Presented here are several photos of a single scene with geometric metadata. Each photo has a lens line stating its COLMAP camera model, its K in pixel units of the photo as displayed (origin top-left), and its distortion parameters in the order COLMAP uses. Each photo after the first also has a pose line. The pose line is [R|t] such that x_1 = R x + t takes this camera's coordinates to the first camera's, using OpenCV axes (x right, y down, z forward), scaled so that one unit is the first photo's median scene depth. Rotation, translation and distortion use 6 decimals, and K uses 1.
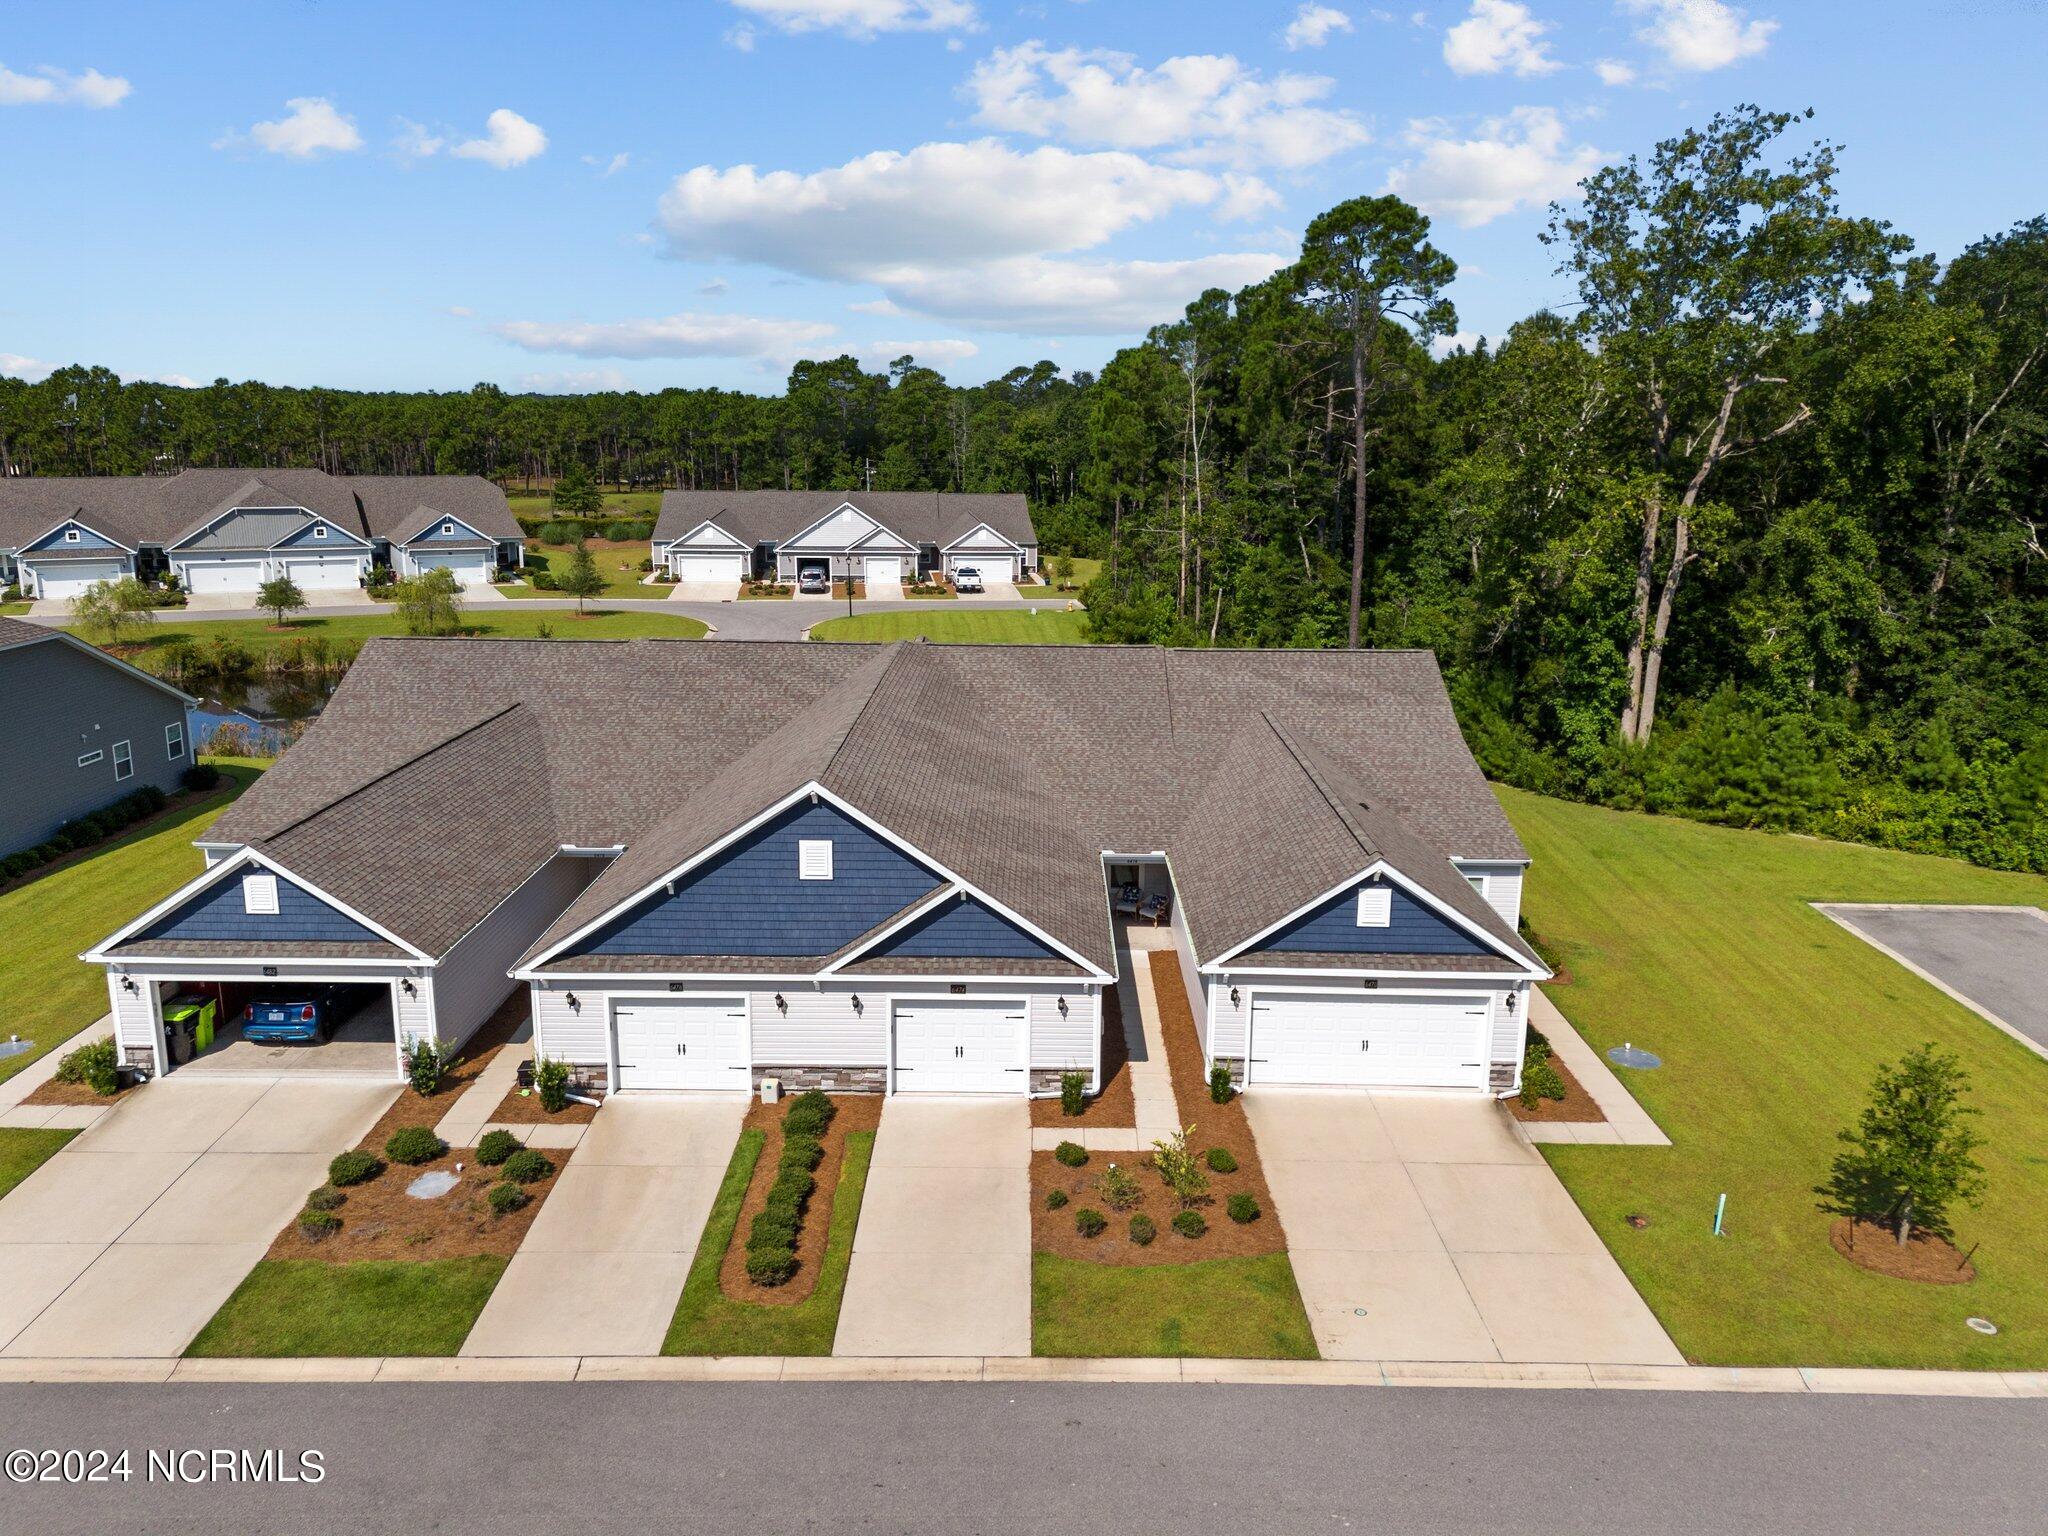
lens RADIAL K [[1491.6, 0, 1033.0], [0, 1491.6, 762.9], [0, 0, 1]] dist [0.089376, -0.089616]
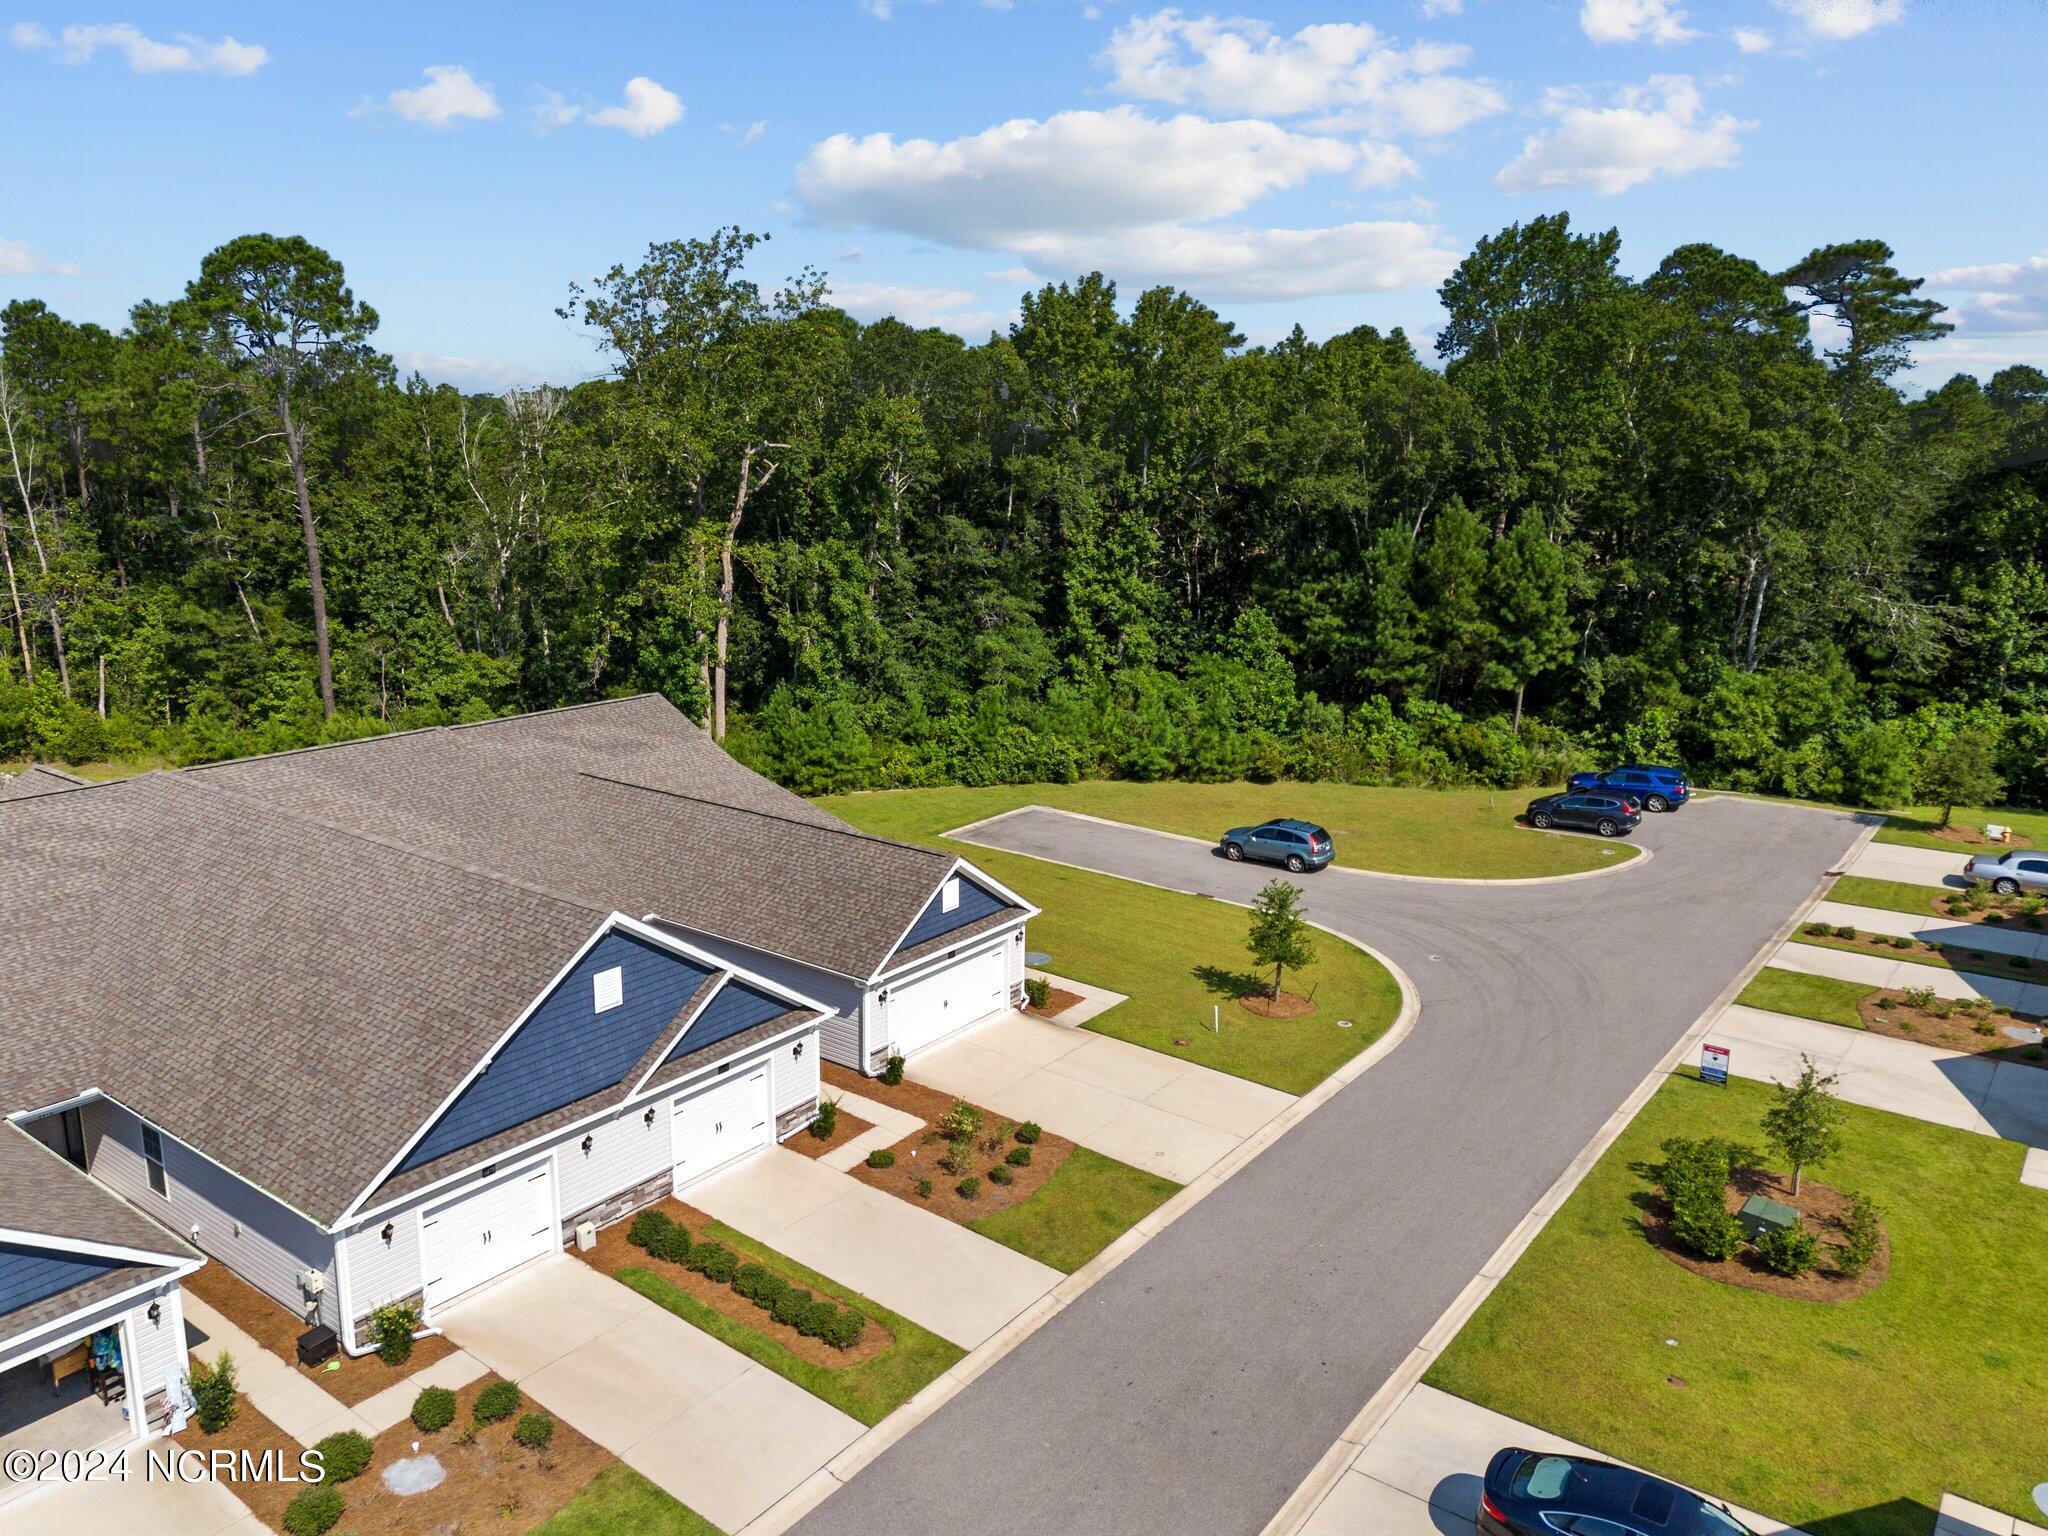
lens RADIAL K [[1491.6, 0, 1033.0], [0, 1491.6, 762.9], [0, 0, 1]] dist [0.089376, -0.089616]
pose [[0.598011, -0.183330, 0.780239, -0.423506], [0.178640, 0.979488, 0.093228, -0.073167], [-0.781326, 0.083630, 0.618494, 0.083632]]
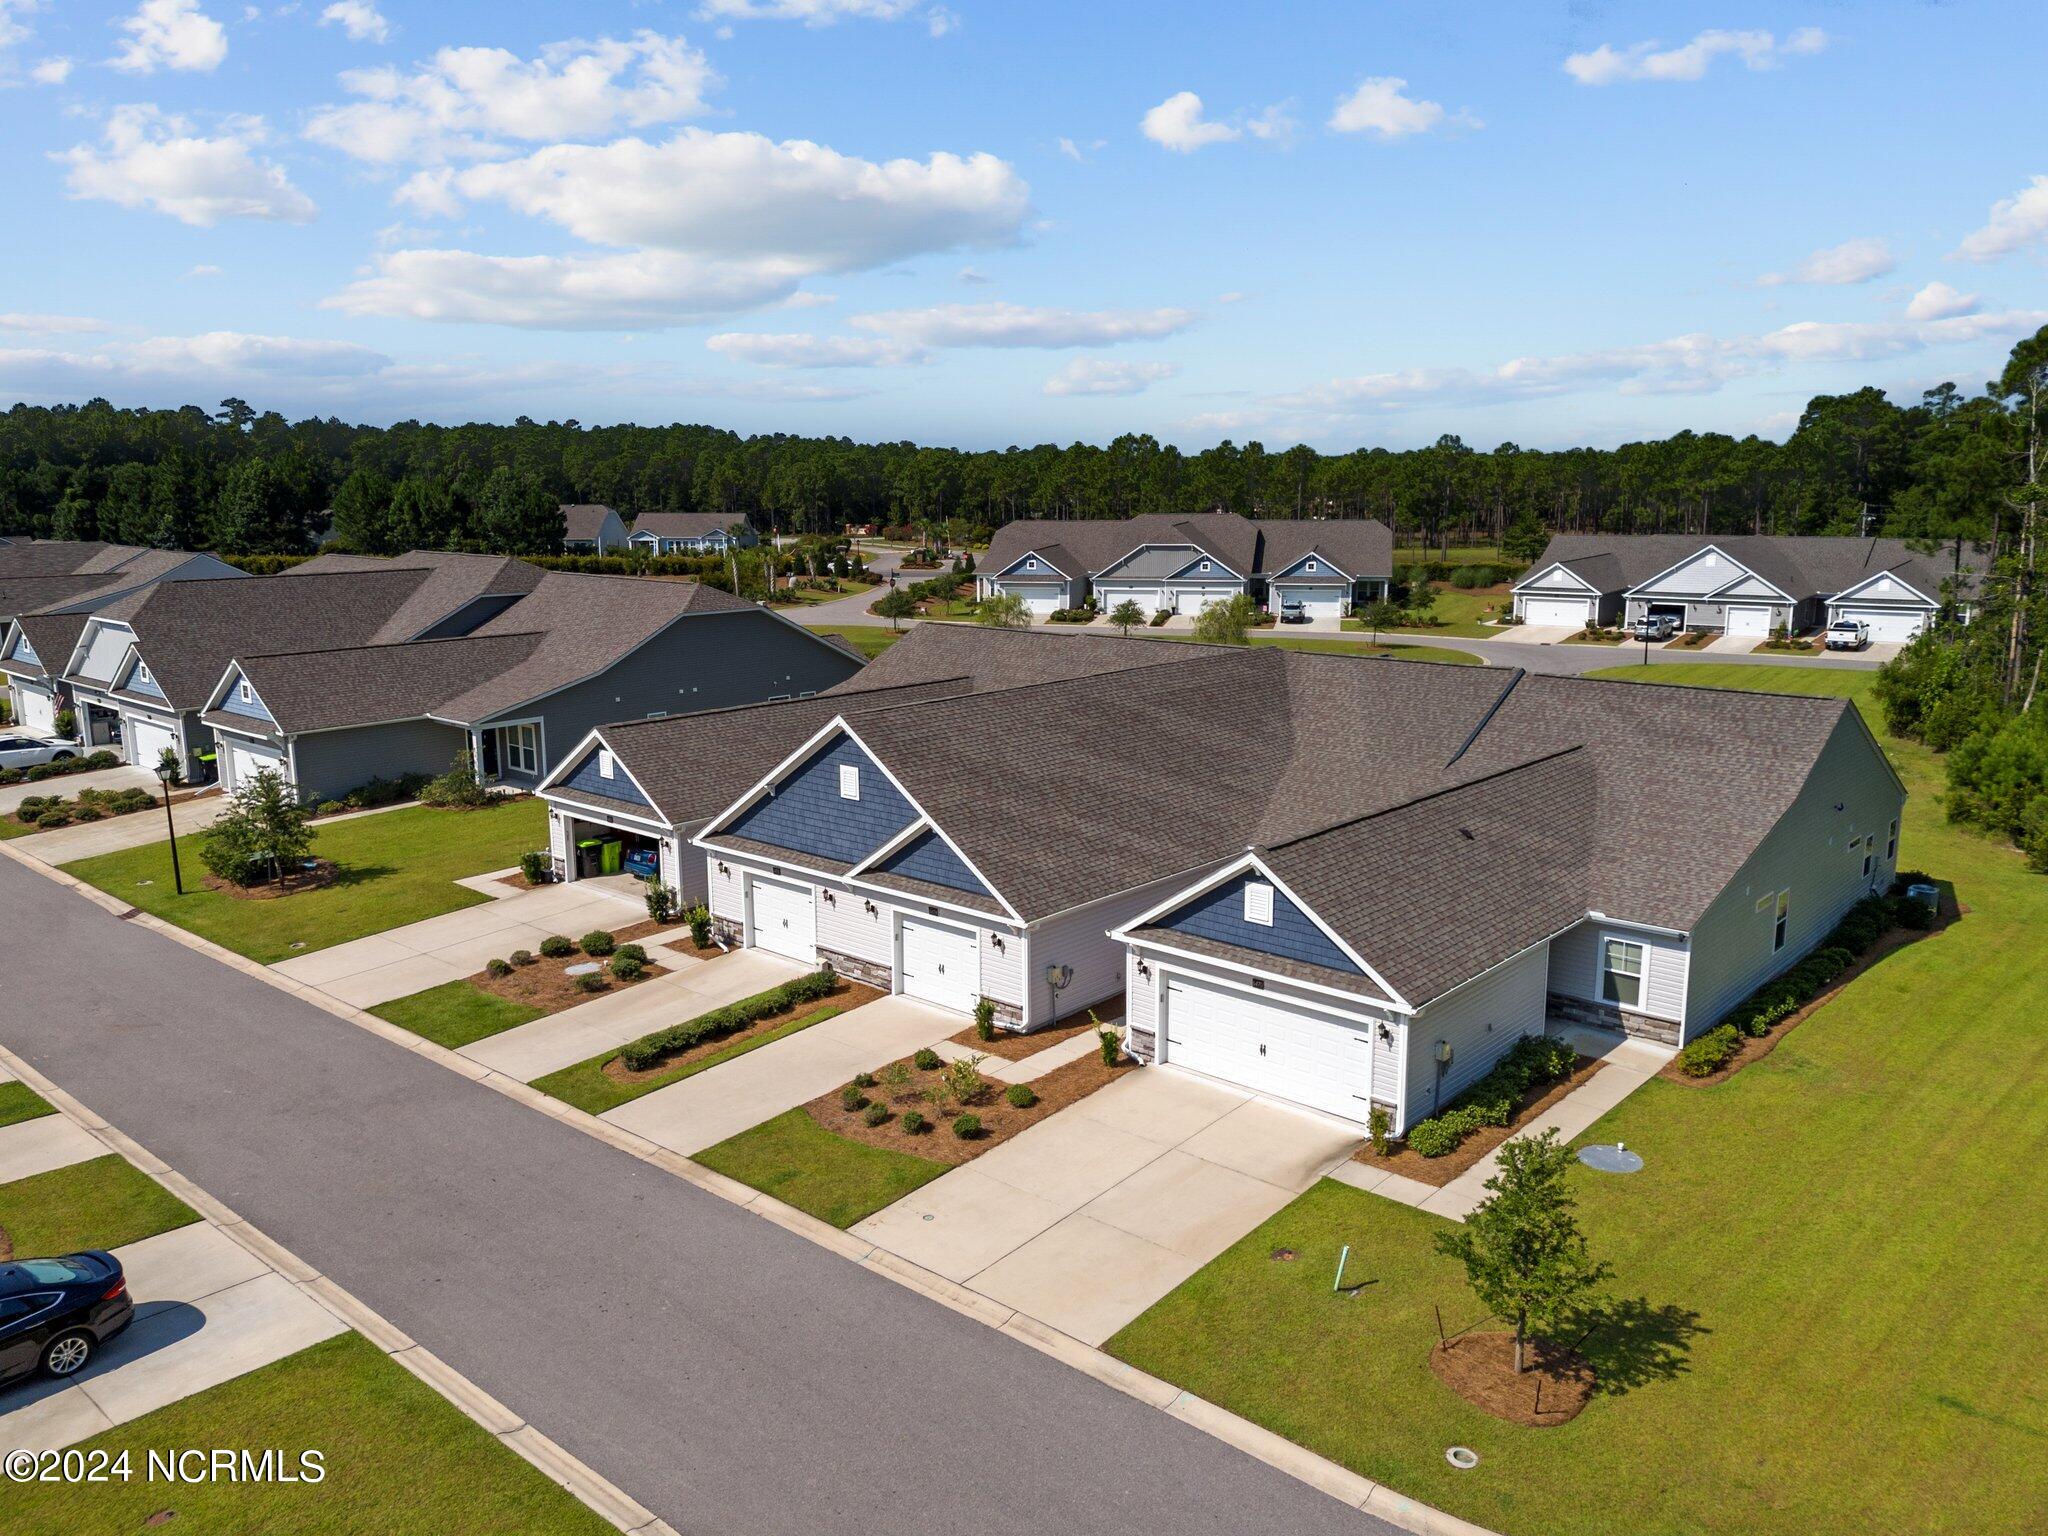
lens RADIAL K [[1525.5, 0, 1031.3], [0, 1525.5, 758.0], [0, 0, 1]] dist [0.114919, -0.163998]
pose [[0.752976, 0.106590, -0.649357, 0.446241], [-0.136091, 0.990685, 0.004811, 0.011051], [0.643821, 0.084750, 0.760468, 0.086038]]
